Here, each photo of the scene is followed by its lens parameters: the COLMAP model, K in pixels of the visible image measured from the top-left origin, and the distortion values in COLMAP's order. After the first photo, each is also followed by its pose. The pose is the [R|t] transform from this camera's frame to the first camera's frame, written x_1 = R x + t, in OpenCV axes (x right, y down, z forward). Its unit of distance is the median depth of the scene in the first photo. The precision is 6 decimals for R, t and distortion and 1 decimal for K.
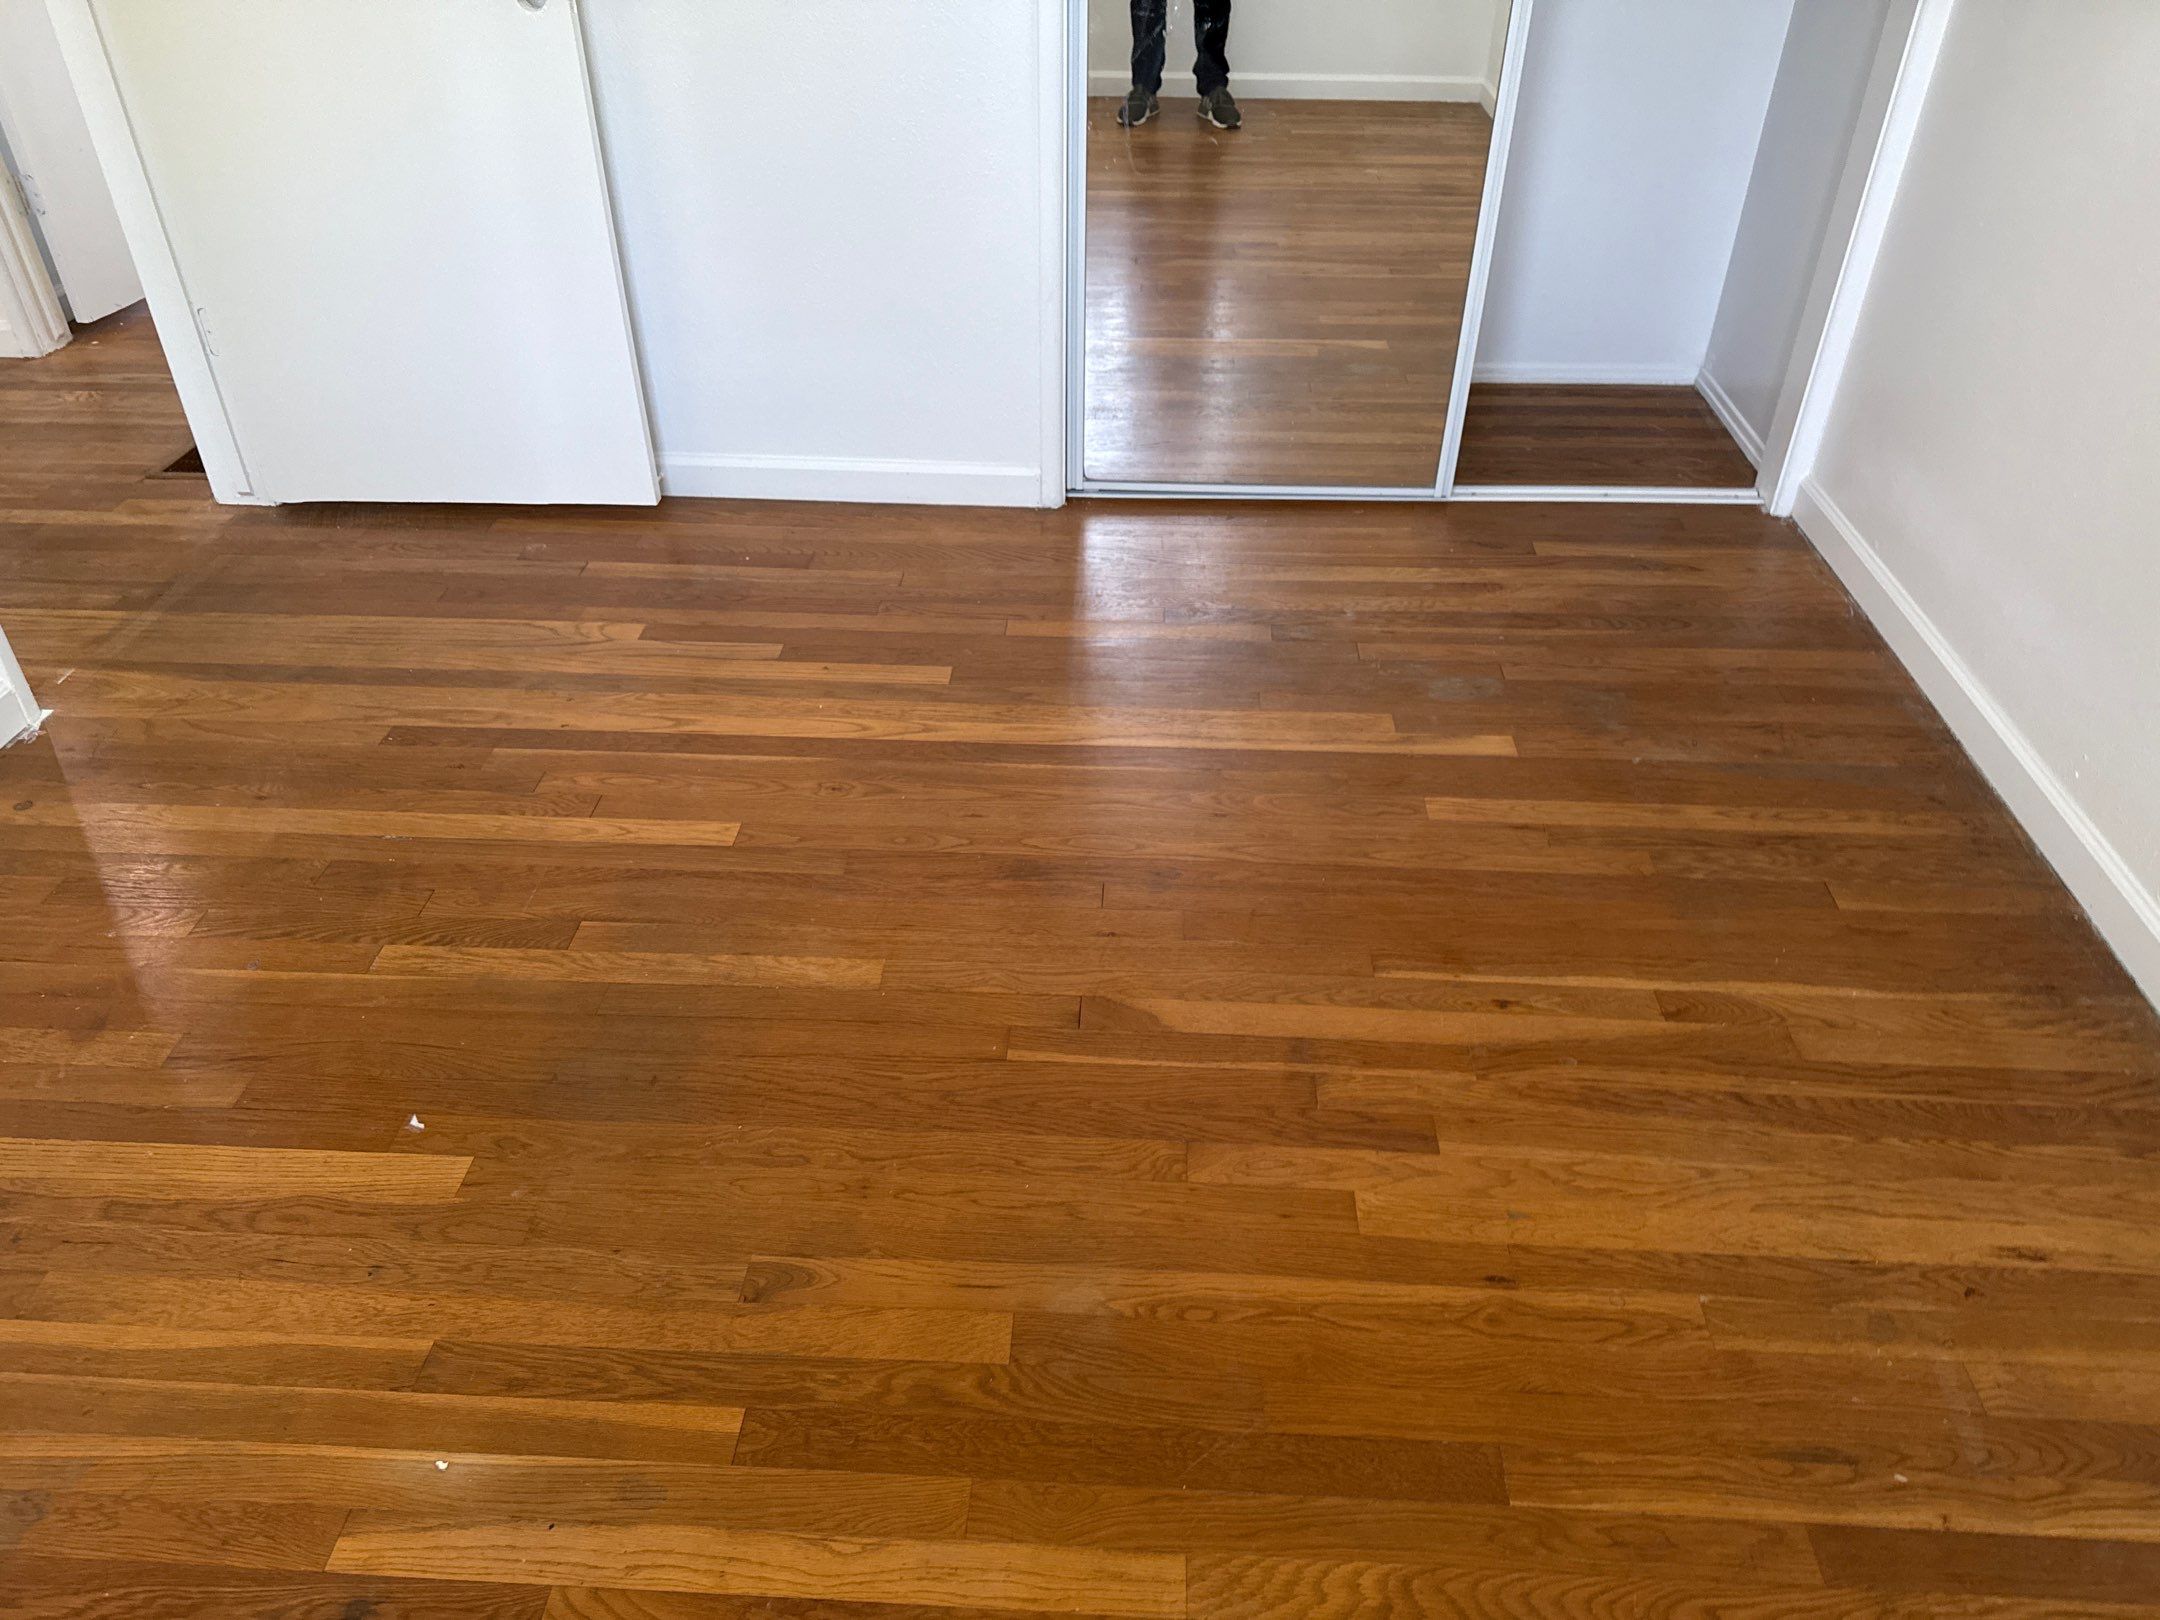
lens RADIAL K [[1524.7, 0, 1080.0], [0, 1524.7, 810.0], [0, 0, 1]] dist [0.152522, -0.302308]
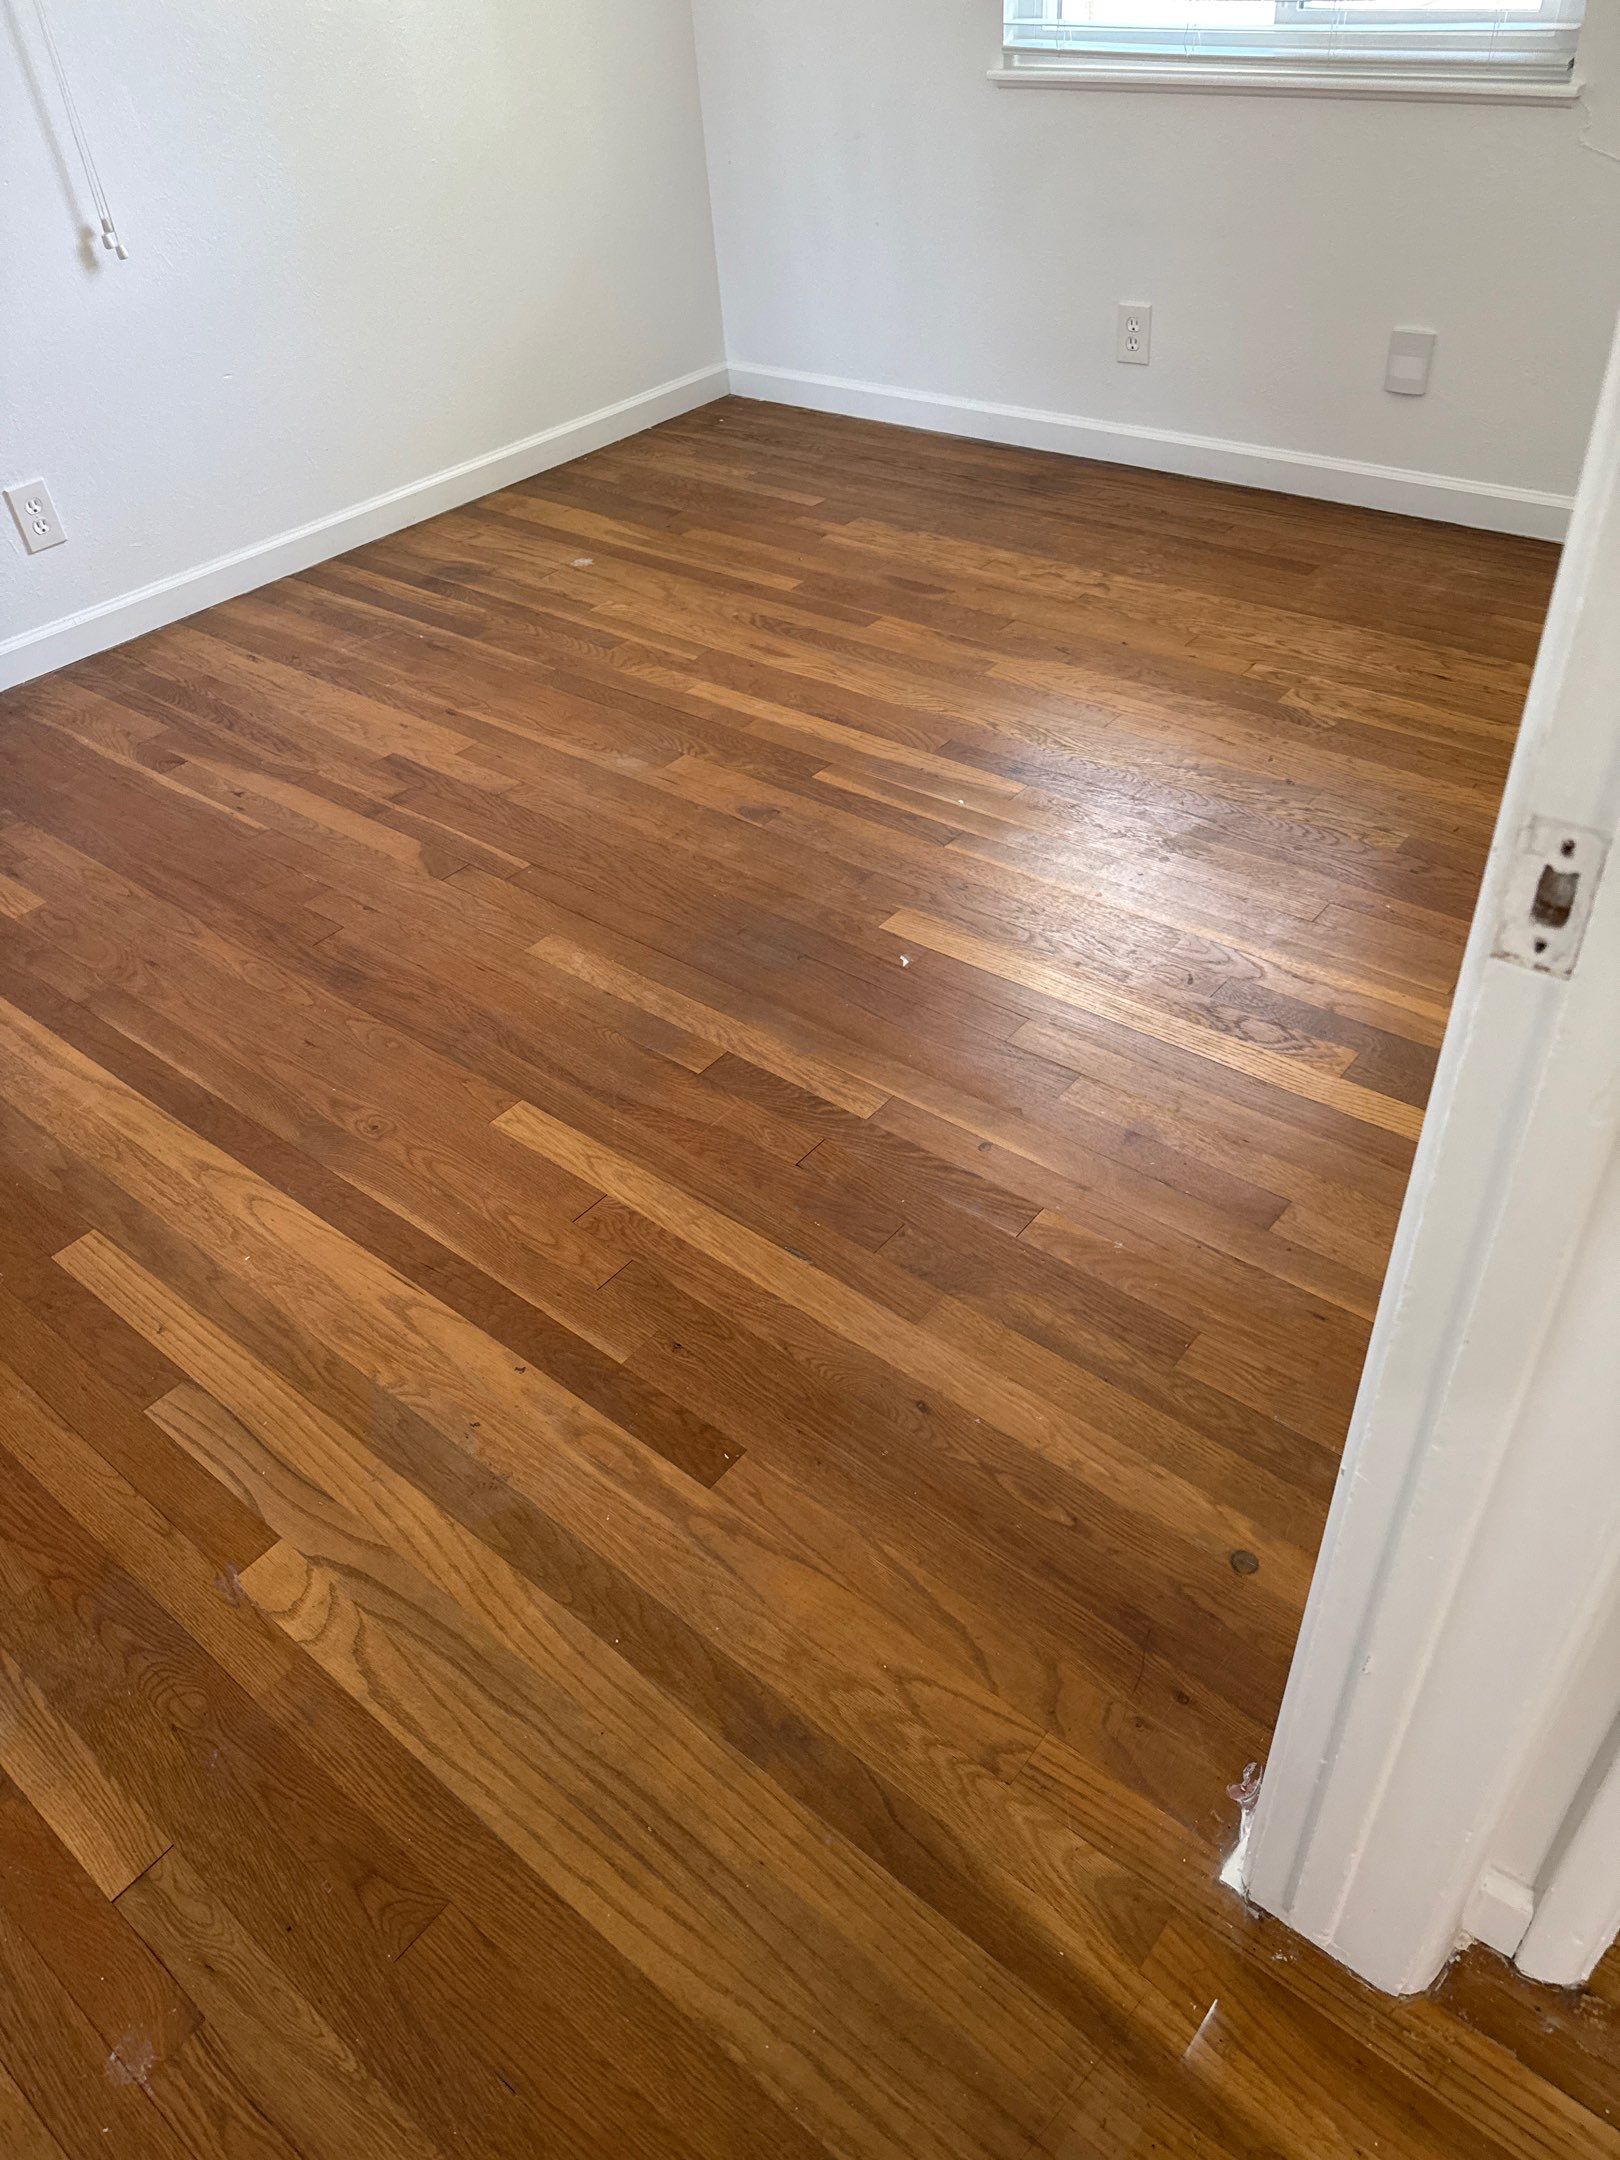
lens RADIAL K [[1524.7, 0, 810.0], [0, 1524.7, 1080.0], [0, 0, 1]] dist [0.152522, -0.302308]
pose [[-0.801258, -0.334908, 0.495804, -0.906196], [0.402780, 0.310845, 0.860897, -0.779723], [-0.442440, 0.889501, -0.114173, 1.125385]]
